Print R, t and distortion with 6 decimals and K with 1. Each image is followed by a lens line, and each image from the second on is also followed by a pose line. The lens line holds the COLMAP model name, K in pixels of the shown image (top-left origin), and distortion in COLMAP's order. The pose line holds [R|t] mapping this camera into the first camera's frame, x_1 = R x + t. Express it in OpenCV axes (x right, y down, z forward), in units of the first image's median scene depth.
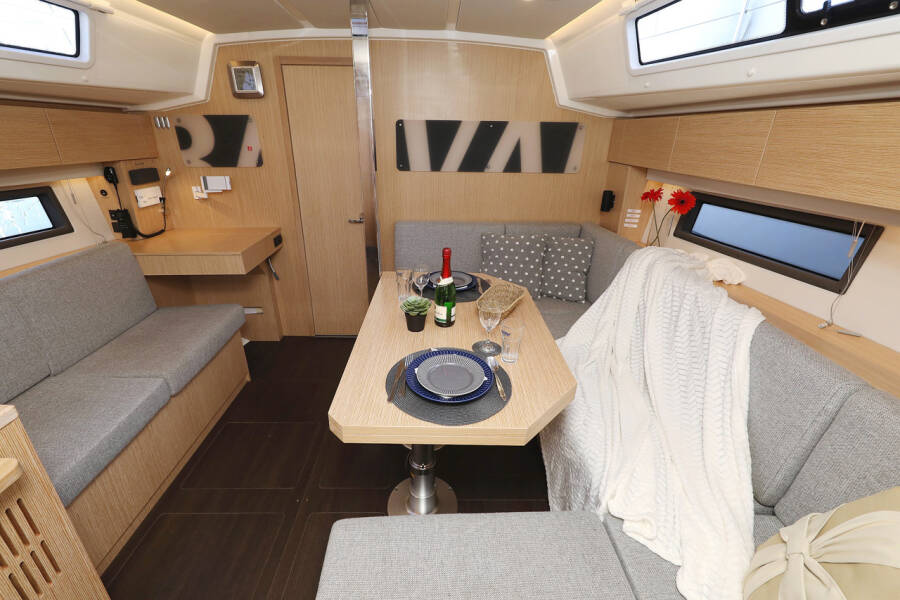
lens RADIAL K [[372.1, 0, 438.2], [0, 372.1, 295.4], [0, 0, 1]] dist [0.000457, 0.000225]
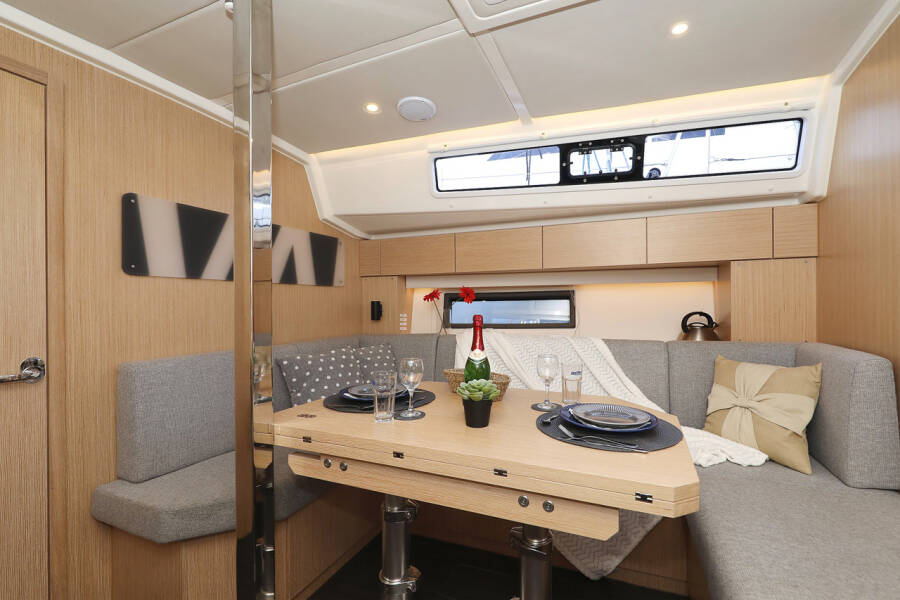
lens RADIAL K [[384.6, 0, 499.7], [0, 384.6, 299.0], [0, 0, 1]] dist [0.013620, 0.000028]
pose [[0.390449, -0.026998, 0.920229, -0.493853], [0.380792, 0.914792, -0.134730, -0.009679], [-0.838181, 0.403021, 0.367460, 0.378433]]
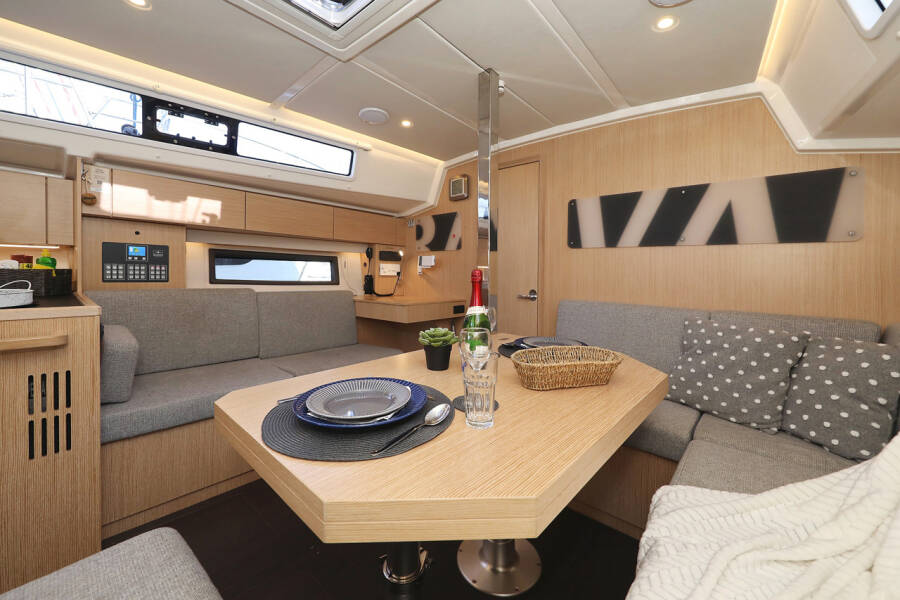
lens RADIAL K [[336.2, 0, 476.1], [0, 336.2, 285.5], [0, 0, 1]] dist [0.002103, 0.000110]
pose [[0.757423, 0.007007, -0.652887, 0.324918], [-0.253339, 0.924757, -0.283978, 0.074829], [0.601772, 0.380493, 0.702208, 0.320350]]
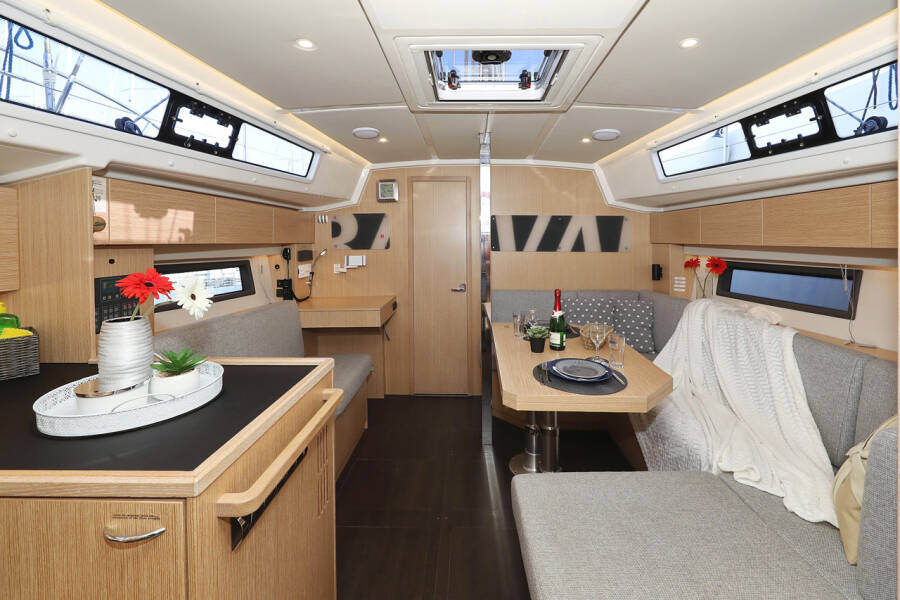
lens RADIAL K [[372.7, 0, 478.8], [0, 372.7, 252.2], [0, 0, 1]] dist [0.002710, -0.002512]
pose [[0.999845, -0.016879, 0.004948, -0.179941], [0.017519, 0.930466, -0.365960, 0.162048], [0.001573, 0.365990, 0.930617, -0.231949]]
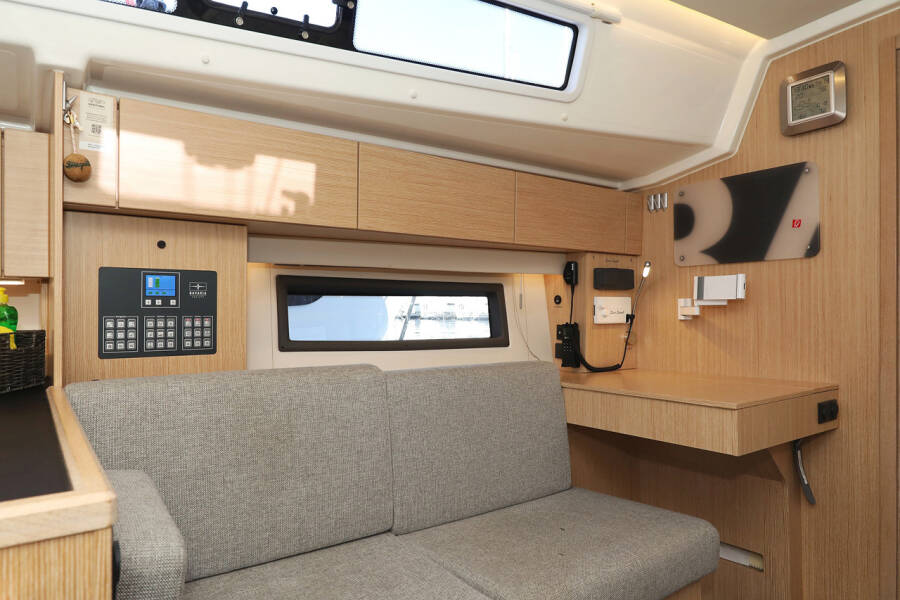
lens RADIAL K [[576.4, 0, 447.8], [0, 576.4, 317.0], [0, 0, 1]] dist [0.001154, 0.002541]
pose [[0.559251, -0.013885, -0.828882, -0.132048], [-0.310795, 0.923422, -0.225164, 0.049160], [0.768534, 0.383535, 0.512109, 0.301780]]
